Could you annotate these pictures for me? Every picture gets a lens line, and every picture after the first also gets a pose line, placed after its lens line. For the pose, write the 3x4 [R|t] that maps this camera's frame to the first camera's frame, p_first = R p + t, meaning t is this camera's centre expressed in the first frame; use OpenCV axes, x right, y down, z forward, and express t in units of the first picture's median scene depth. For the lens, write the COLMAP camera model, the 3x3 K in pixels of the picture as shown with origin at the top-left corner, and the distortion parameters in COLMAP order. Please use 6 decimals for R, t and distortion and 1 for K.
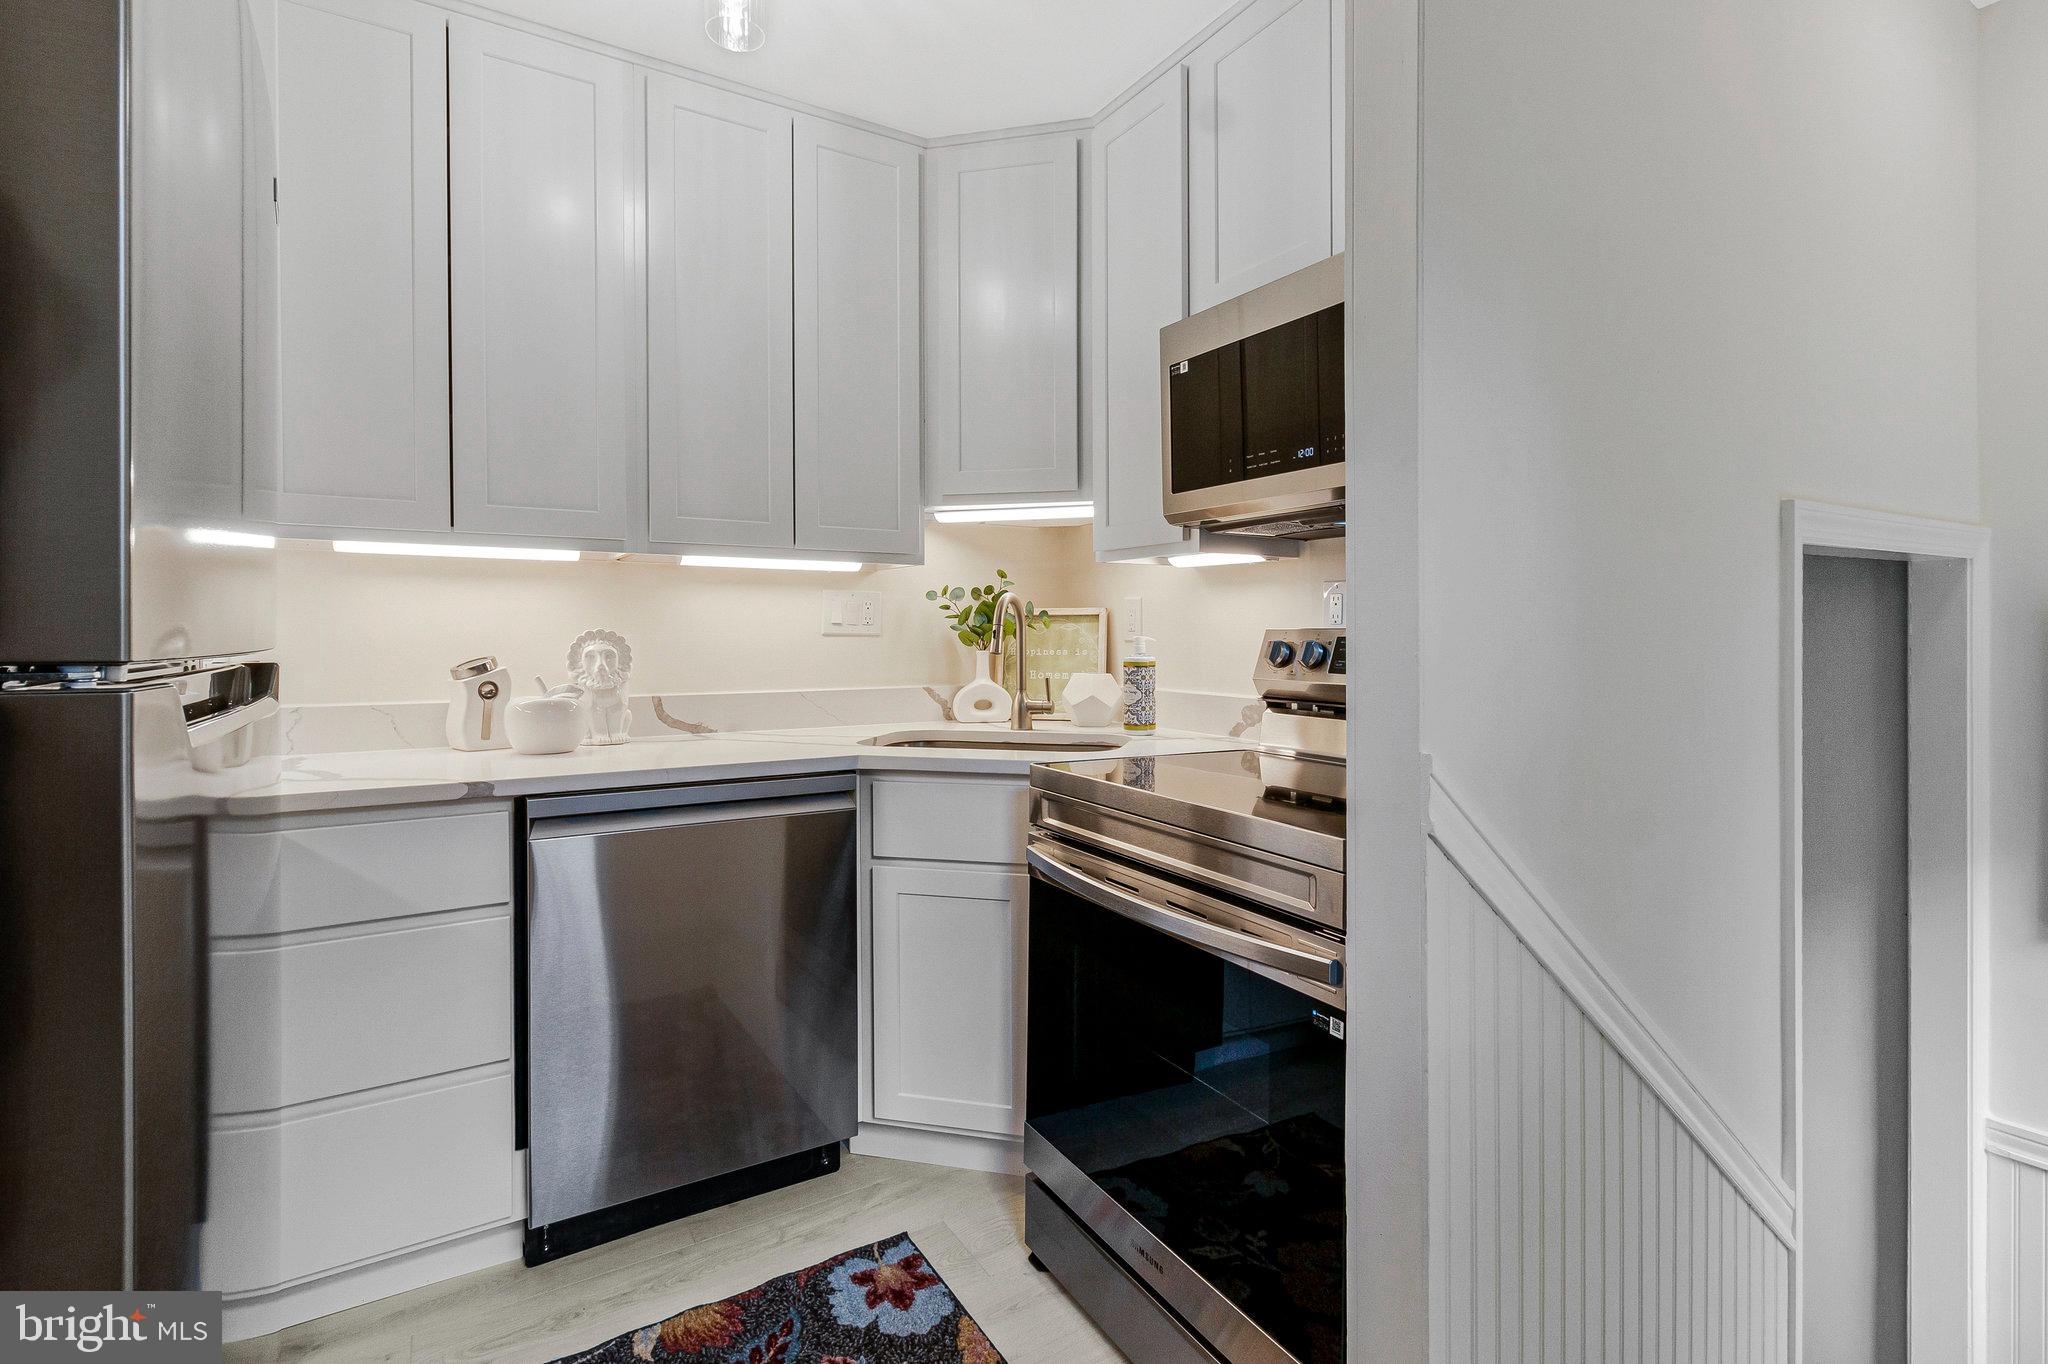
lens RADIAL K [[961.0, 0, 1049.7], [0, 961.0, 645.8], [0, 0, 1]] dist [0.012719, 0.000448]
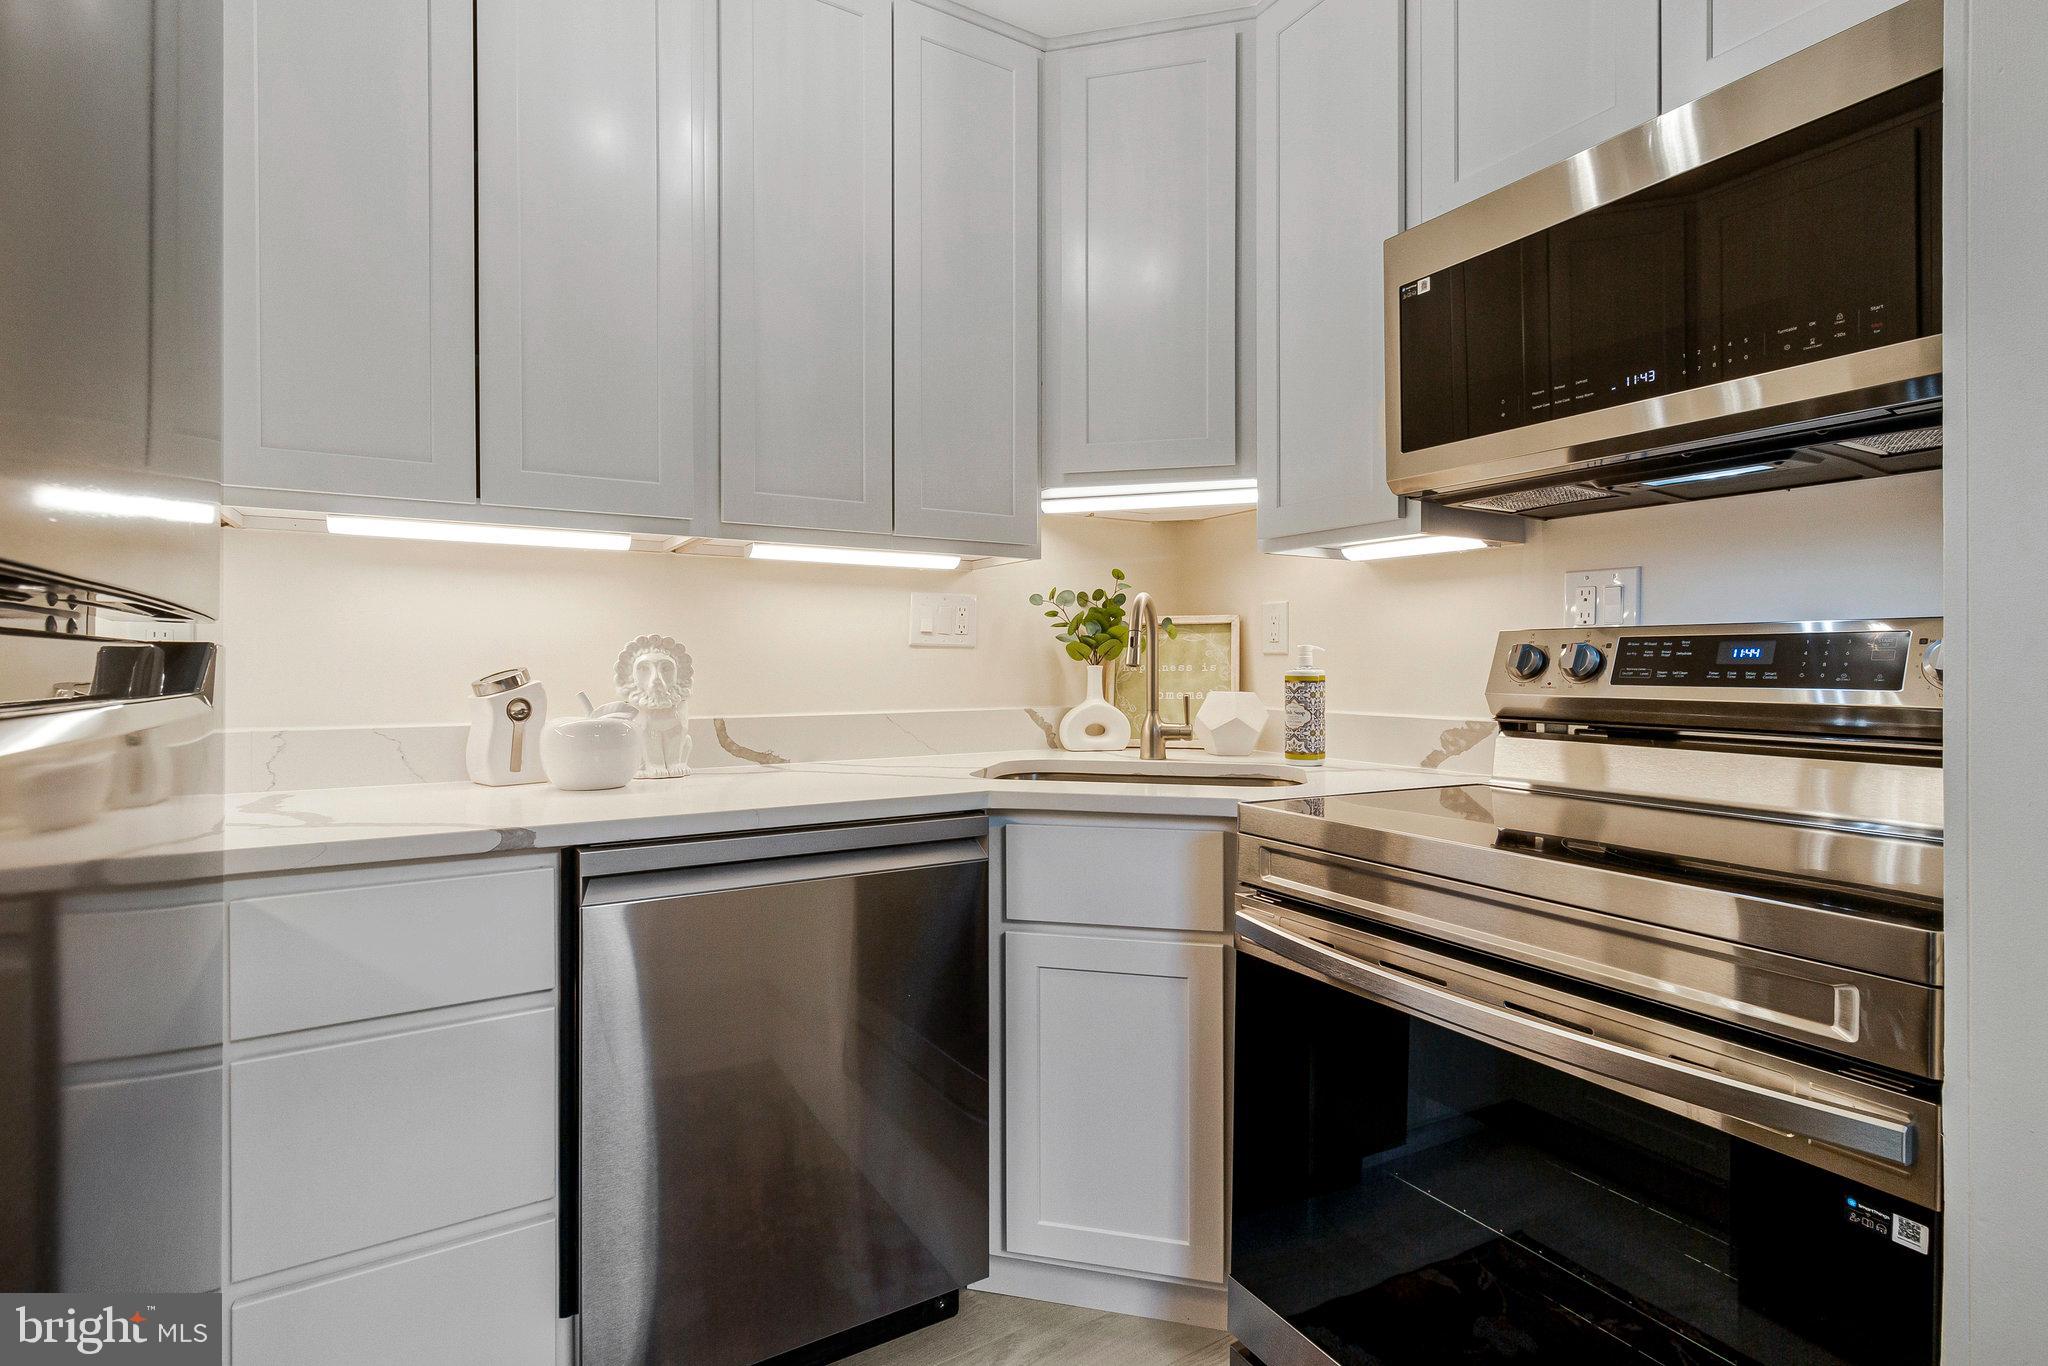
lens RADIAL K [[970.8, 0, 1052.9], [0, 970.8, 669.2], [0, 0, 1]] dist [0.005381, 0.000231]
pose [[0.999987, -0.001646, -0.004755, -0.136602], [0.001608, 0.999967, -0.008017, 0.019727], [0.004768, 0.008009, 0.999957, 0.198251]]
